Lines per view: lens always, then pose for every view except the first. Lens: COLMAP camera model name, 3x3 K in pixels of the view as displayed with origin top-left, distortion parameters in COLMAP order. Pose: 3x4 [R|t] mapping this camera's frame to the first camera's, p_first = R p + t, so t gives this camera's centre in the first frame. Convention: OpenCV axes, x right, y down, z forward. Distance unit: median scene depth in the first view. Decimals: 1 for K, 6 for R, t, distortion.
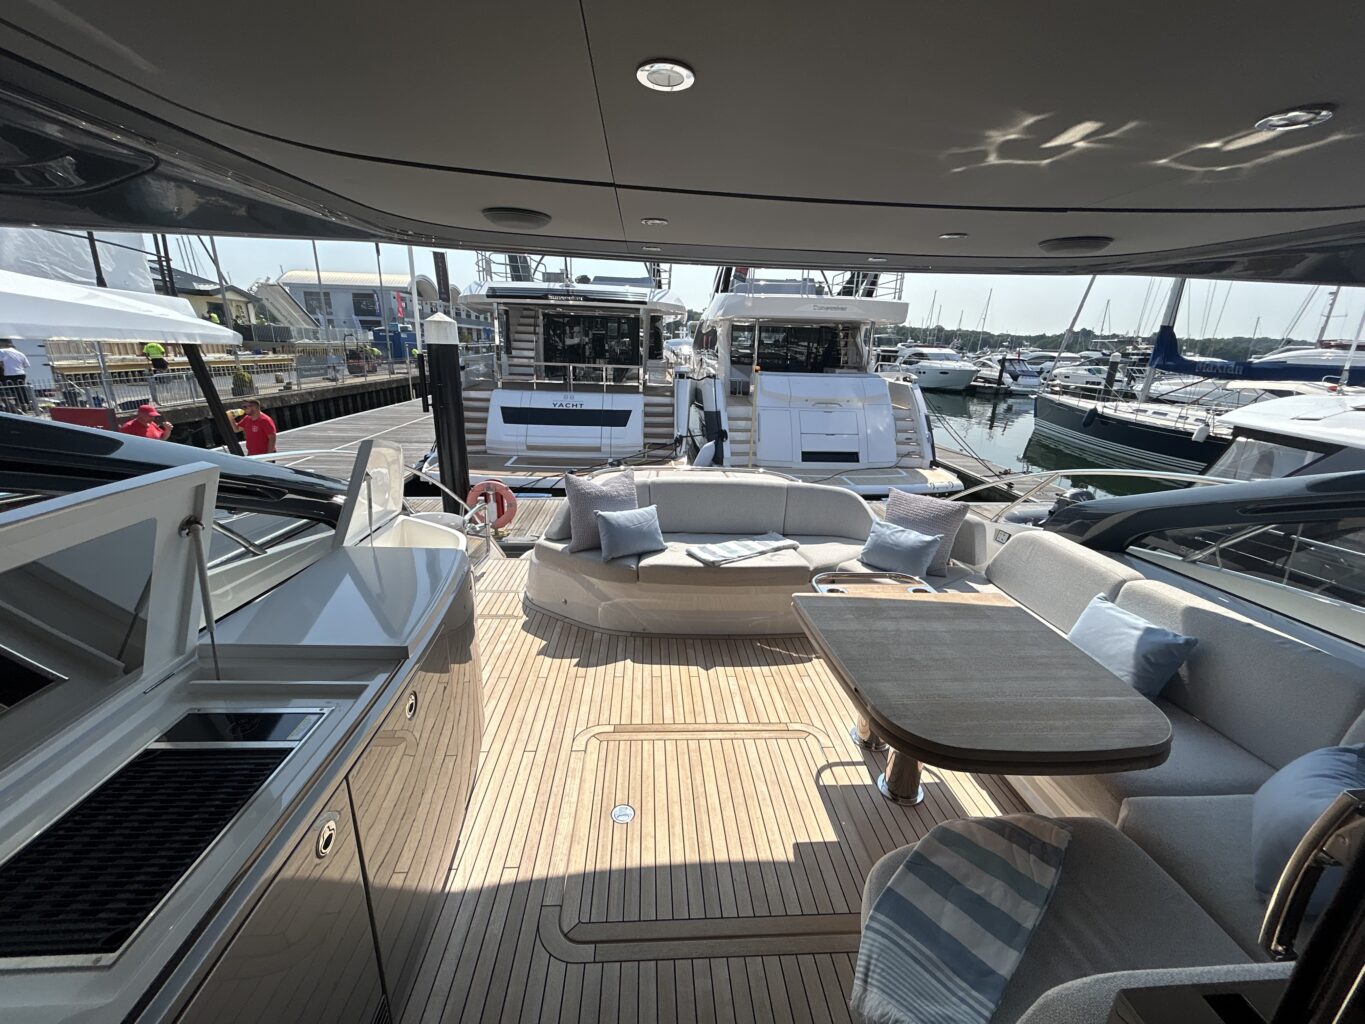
lens RADIAL K [[548.6, 0, 684.1], [0, 548.6, 514.2], [0, 0, 1]] dist [-0.002590, 0.000573]
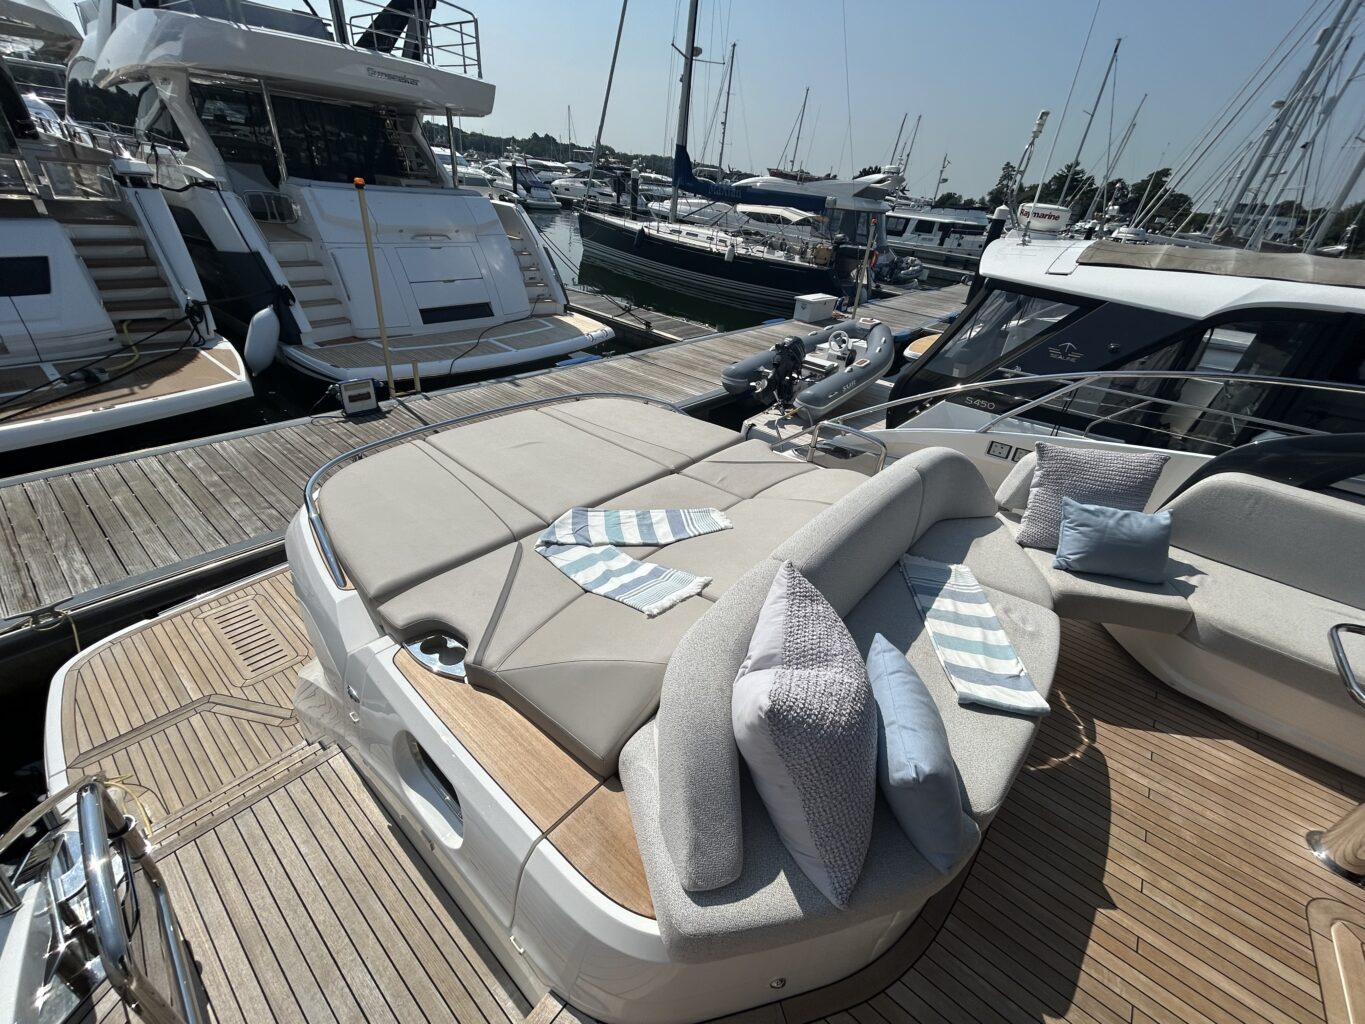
lens RADIAL K [[548.6, 0, 684.1], [0, 548.6, 514.2], [0, 0, 1]] dist [-0.002590, 0.000573]
pose [[0.688699, -0.343578, 0.638473, -0.090057], [0.139038, 0.926835, 0.348778, -0.061335], [-0.711591, -0.151431, 0.686081, 0.196137]]
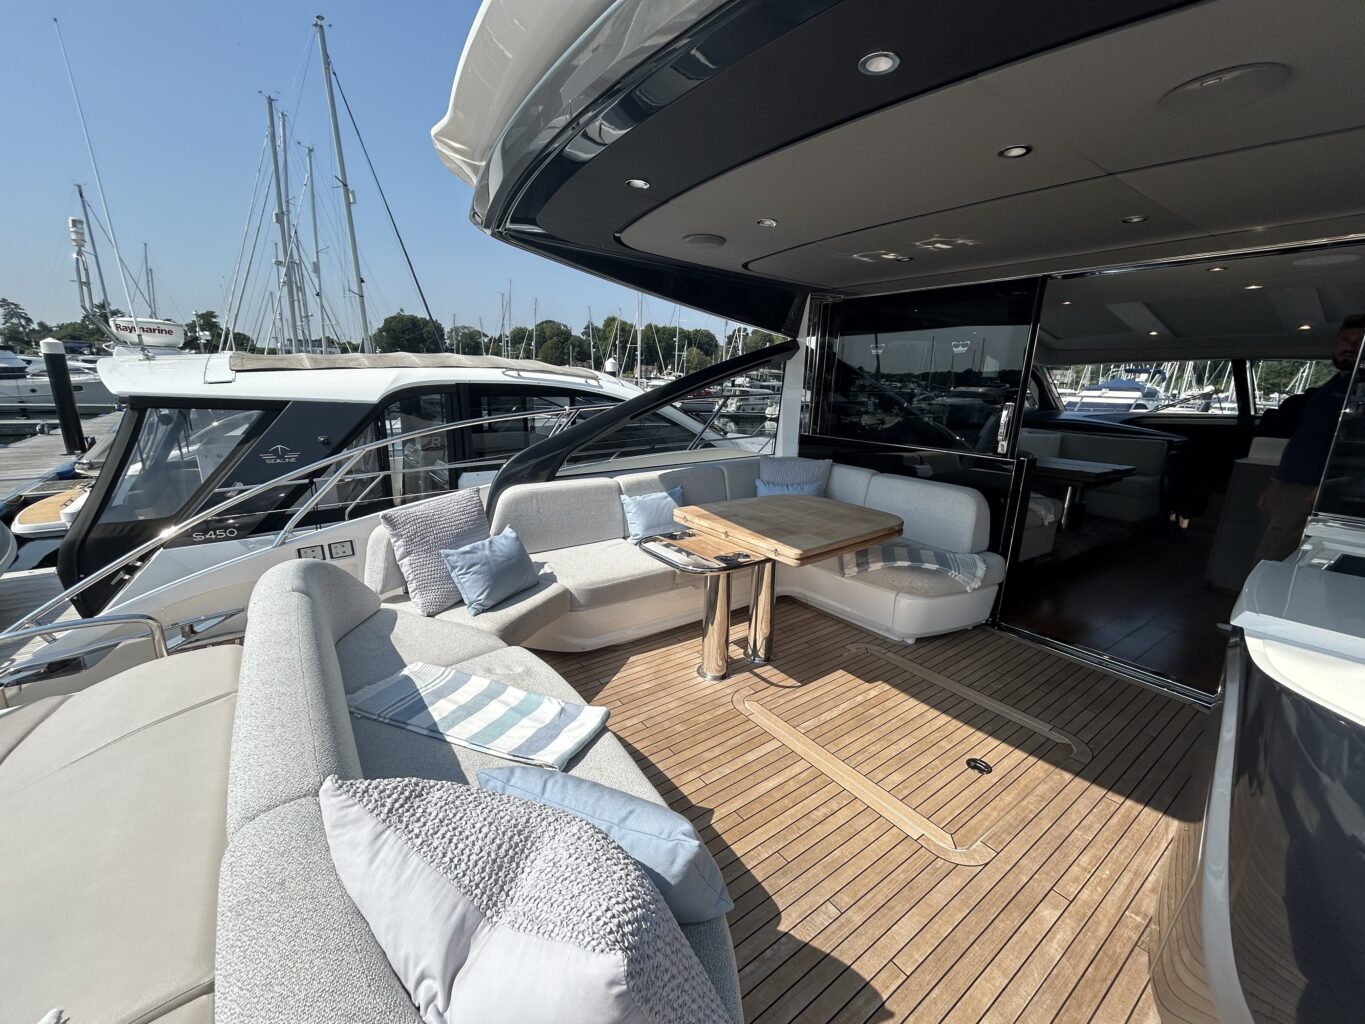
lens RADIAL K [[548.6, 0, 684.1], [0, 548.6, 514.2], [0, 0, 1]] dist [-0.002590, 0.000573]
pose [[-0.527401, -0.247296, 0.812830, -0.072407], [0.202001, 0.892771, 0.402685, -0.053704], [-0.825253, 0.376570, -0.420894, 0.230079]]
